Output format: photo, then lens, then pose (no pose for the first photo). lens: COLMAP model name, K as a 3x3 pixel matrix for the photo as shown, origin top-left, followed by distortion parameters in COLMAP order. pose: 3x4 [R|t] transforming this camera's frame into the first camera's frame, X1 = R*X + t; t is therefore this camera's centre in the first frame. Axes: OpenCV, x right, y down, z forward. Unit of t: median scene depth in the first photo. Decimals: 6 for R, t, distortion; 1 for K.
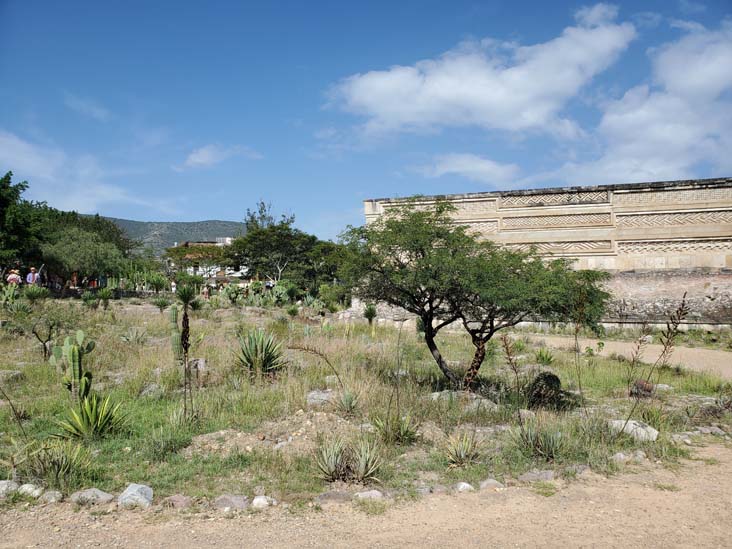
lens RADIAL K [[566.1, 0, 366.0], [0, 566.1, 274.5], [0, 0, 1]] dist [0.099311, -0.133359]
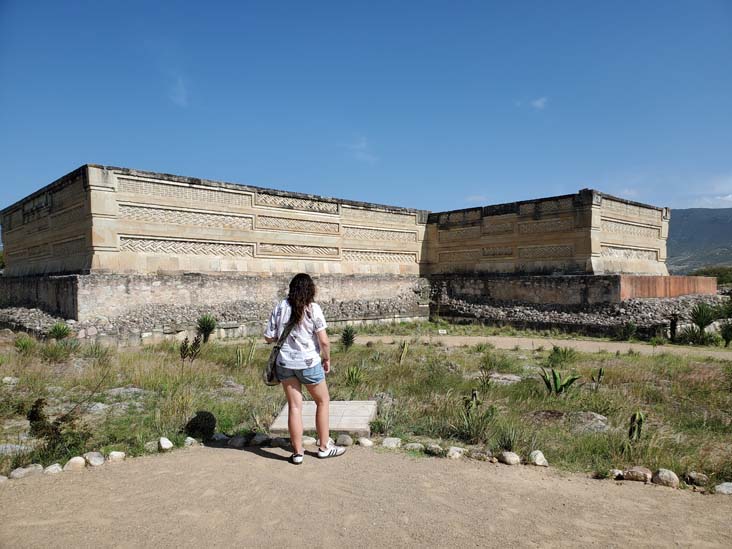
lens RADIAL K [[566.1, 0, 366.0], [0, 566.1, 274.5], [0, 0, 1]] dist [0.099311, -0.133359]
pose [[0.468392, 0.016559, 0.883365, -0.524810], [-0.031253, 0.999509, -0.002165, -0.005630], [-0.882968, -0.026594, 0.468680, 0.414867]]
